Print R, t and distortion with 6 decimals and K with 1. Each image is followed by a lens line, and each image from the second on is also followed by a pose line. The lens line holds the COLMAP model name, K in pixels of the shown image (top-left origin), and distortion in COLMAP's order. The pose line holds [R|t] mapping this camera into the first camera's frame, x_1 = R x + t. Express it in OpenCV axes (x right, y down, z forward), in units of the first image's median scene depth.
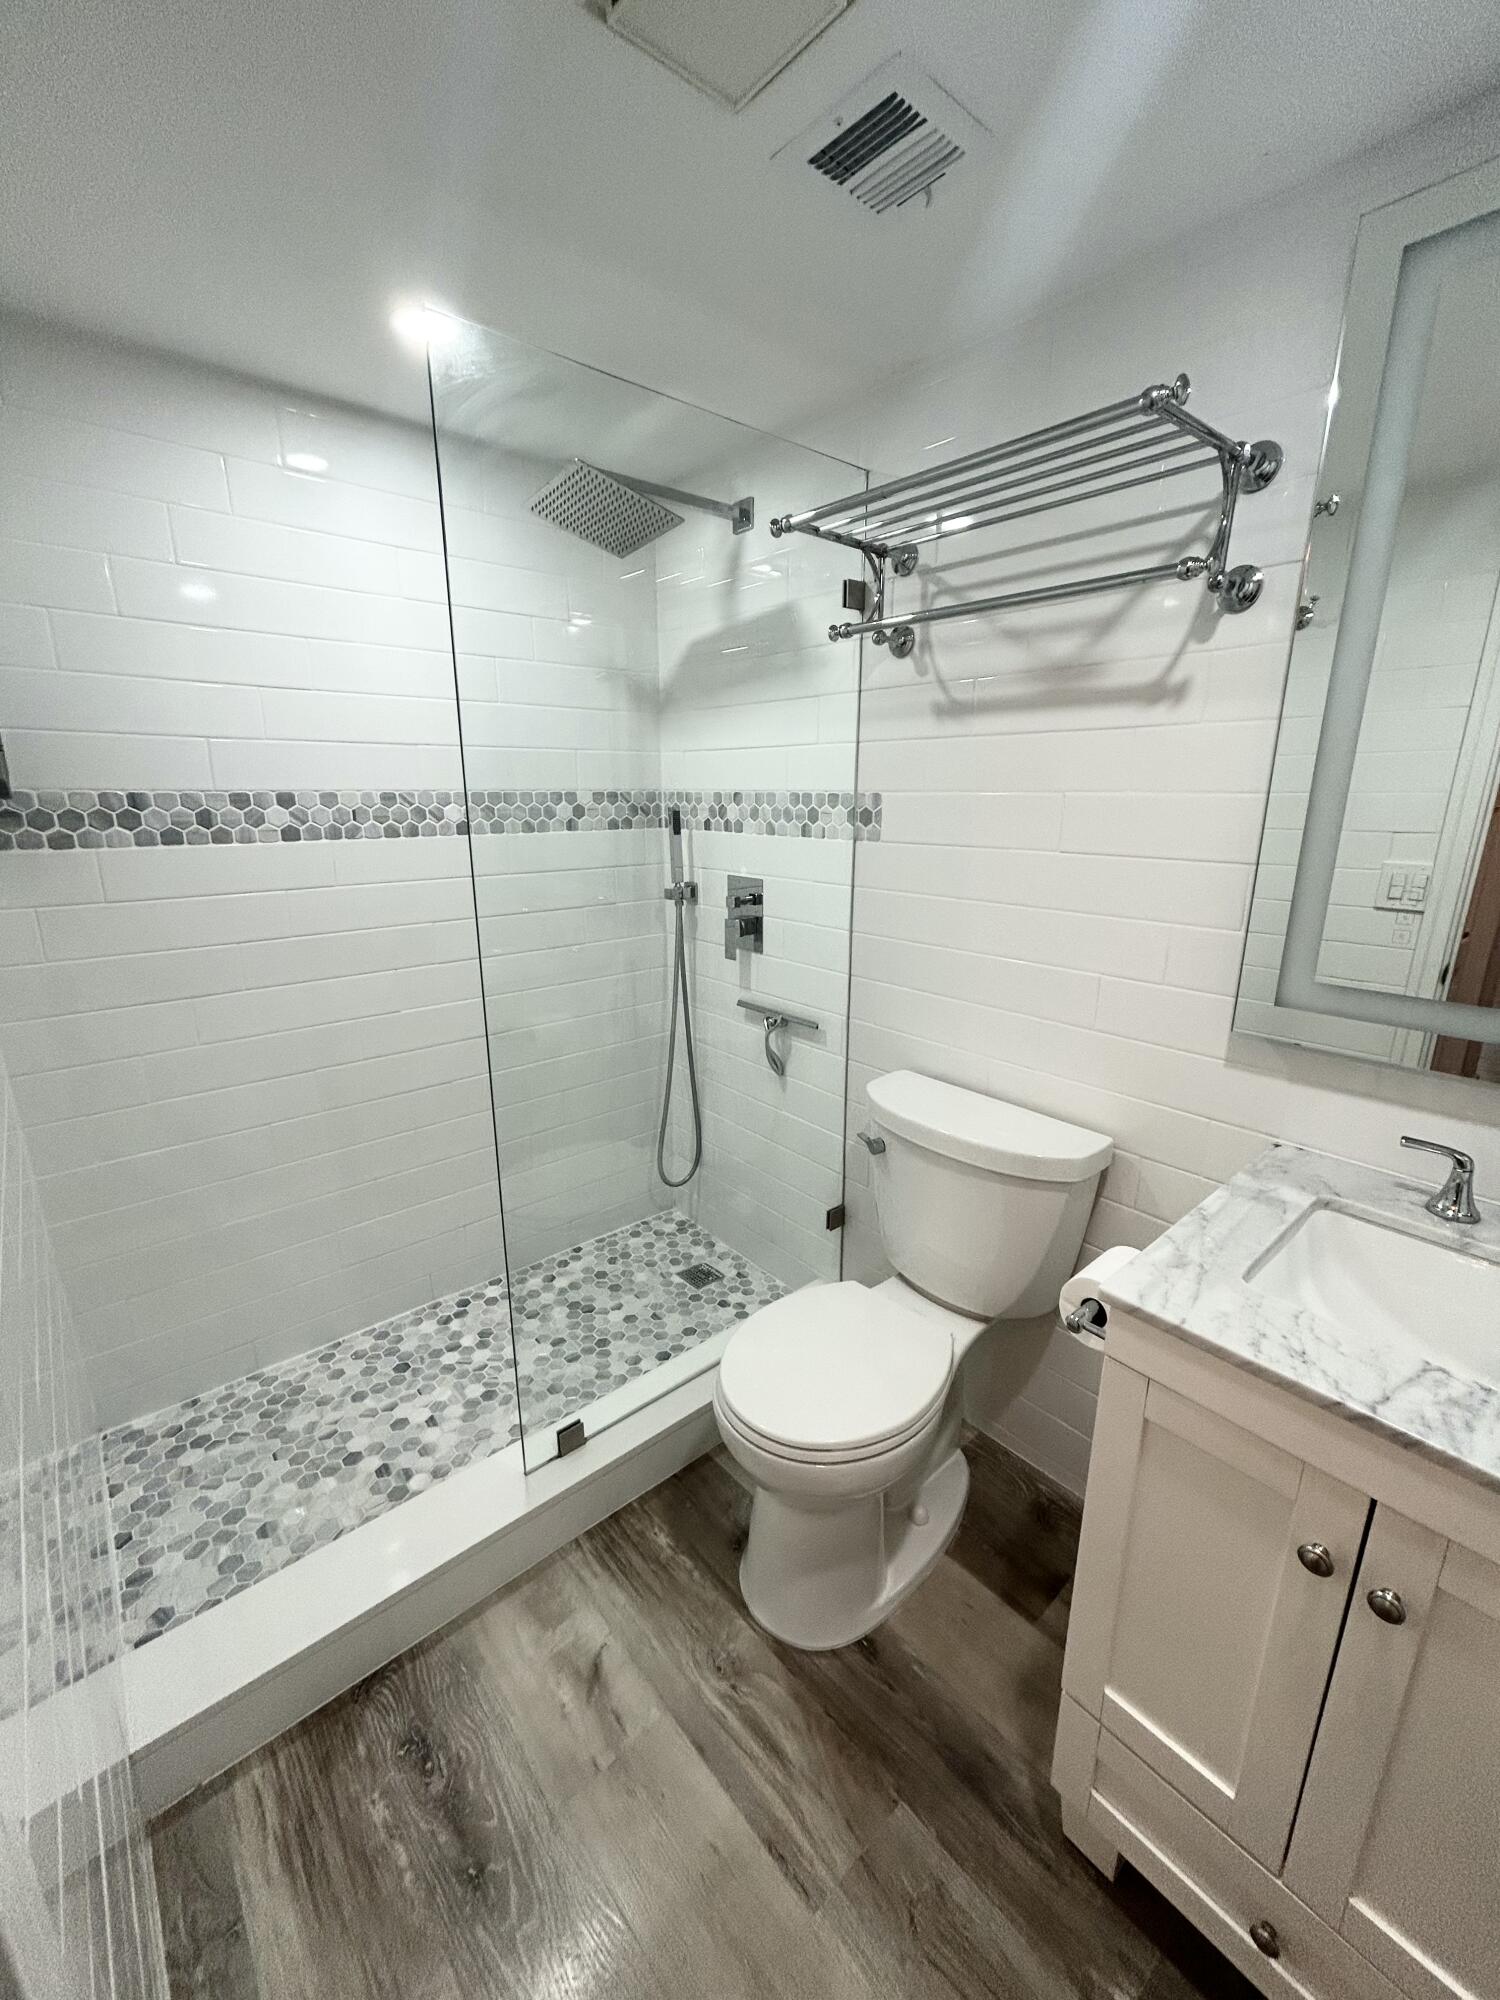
lens RADIAL K [[807.1, 0, 751.5], [0, 807.1, 999.5], [0, 0, 1]] dist [0.000781, 0.000487]
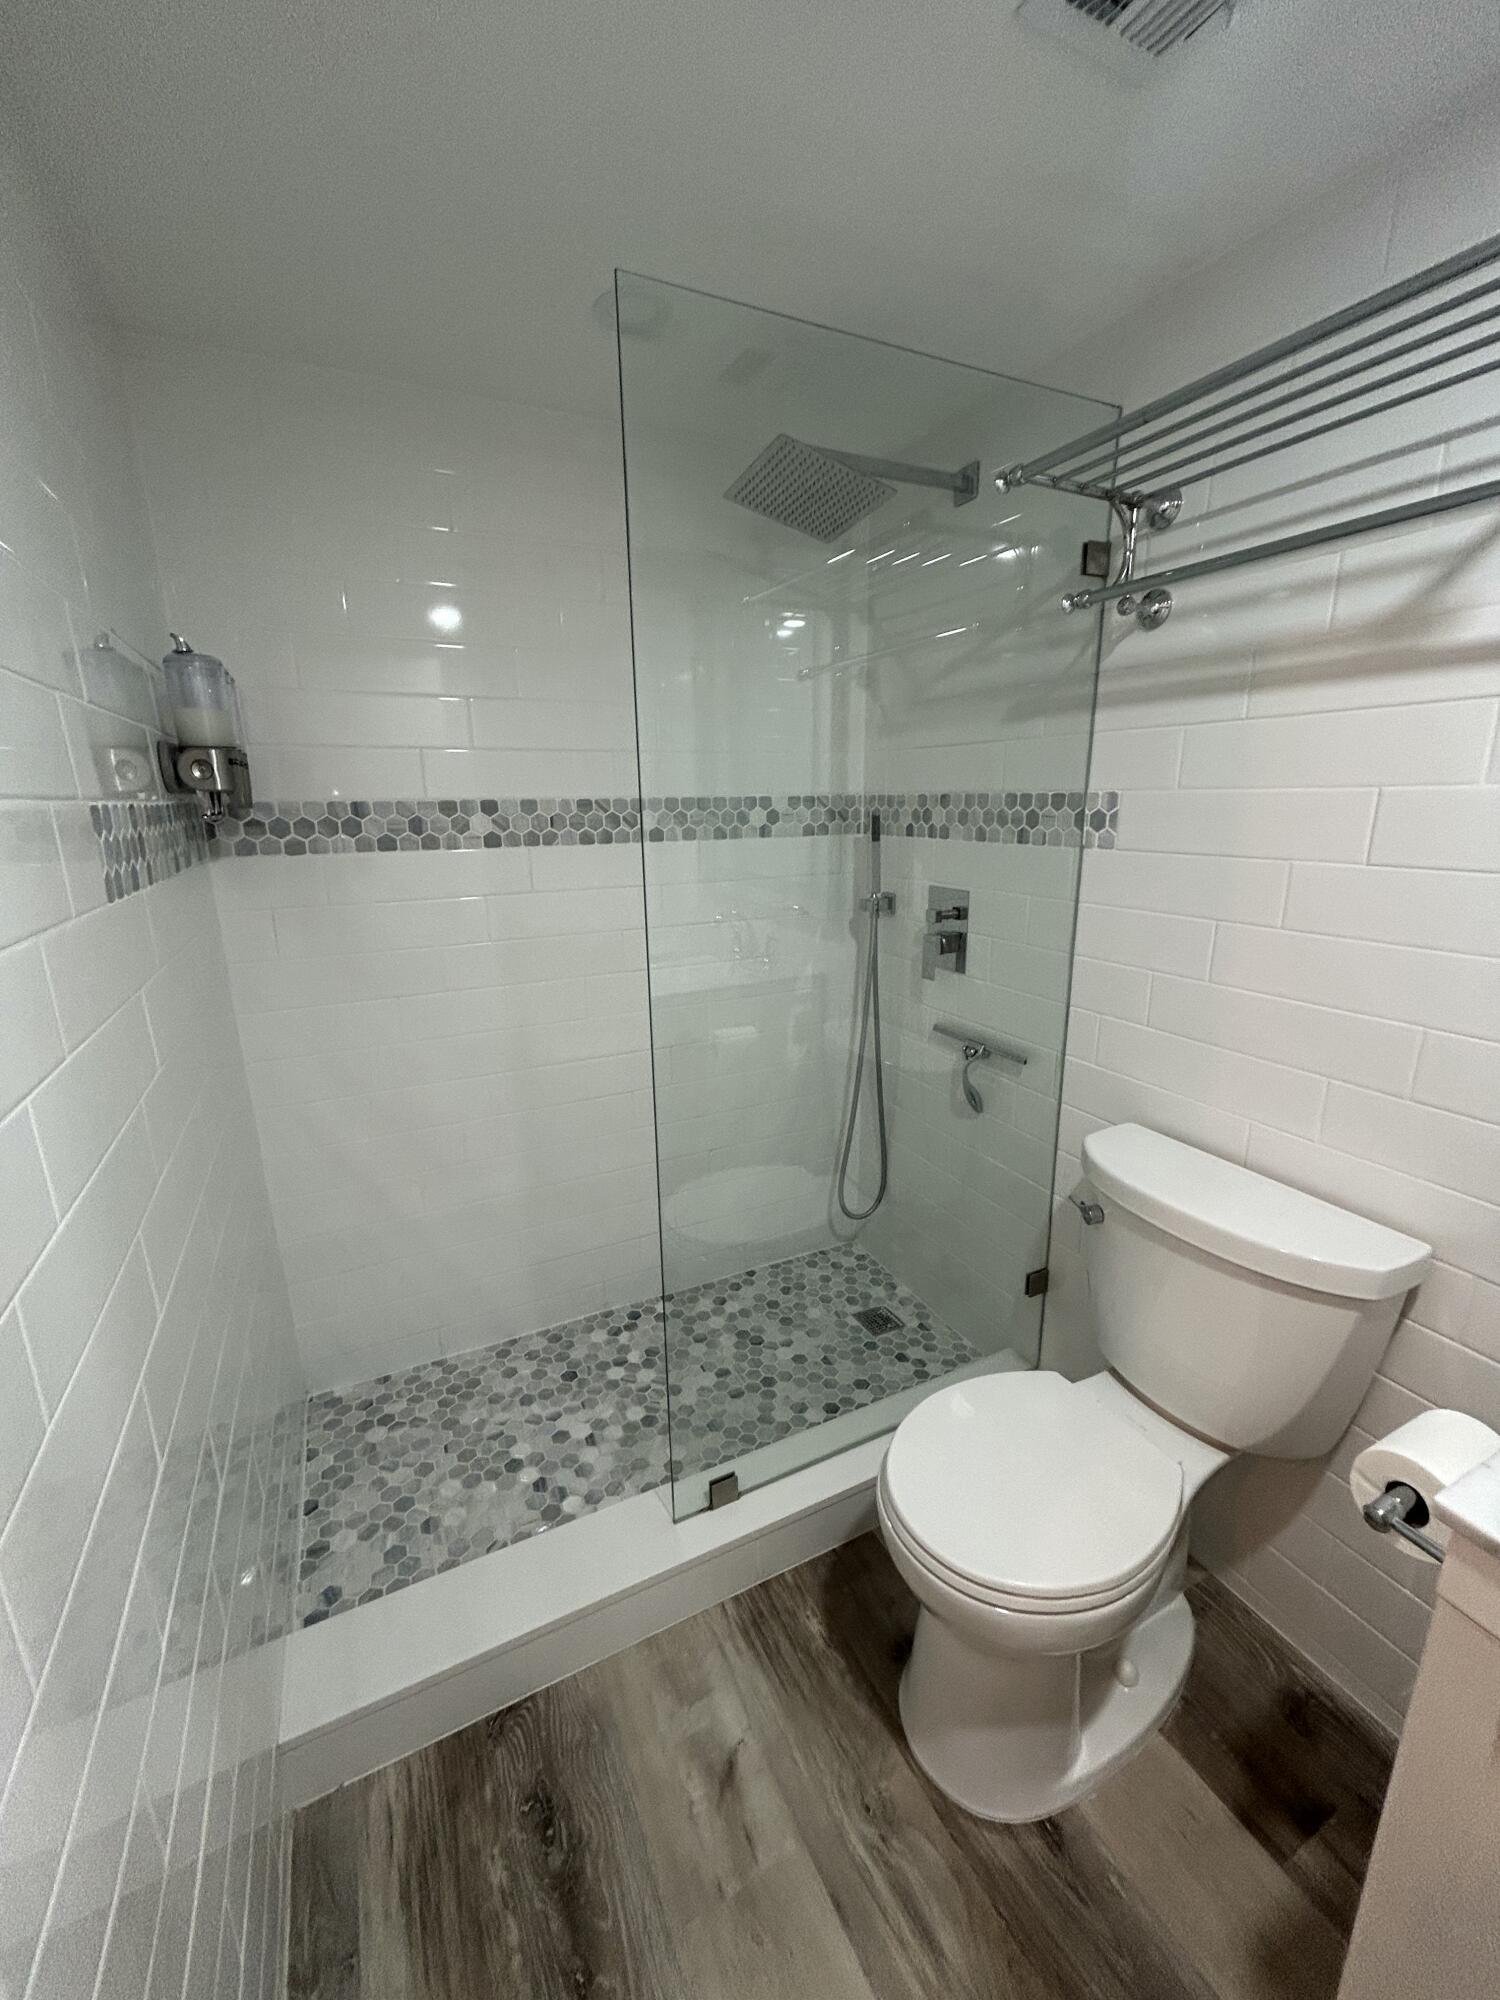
lens RADIAL K [[807.1, 0, 753.6], [0, 807.1, 998.6], [0, 0, 1]] dist [0.000781, 0.000487]
pose [[0.968400, 0.048351, -0.244670, 0.009464], [-0.050177, 0.998740, -0.001230, -0.022728], [0.244302, 0.013468, 0.969606, 0.103326]]
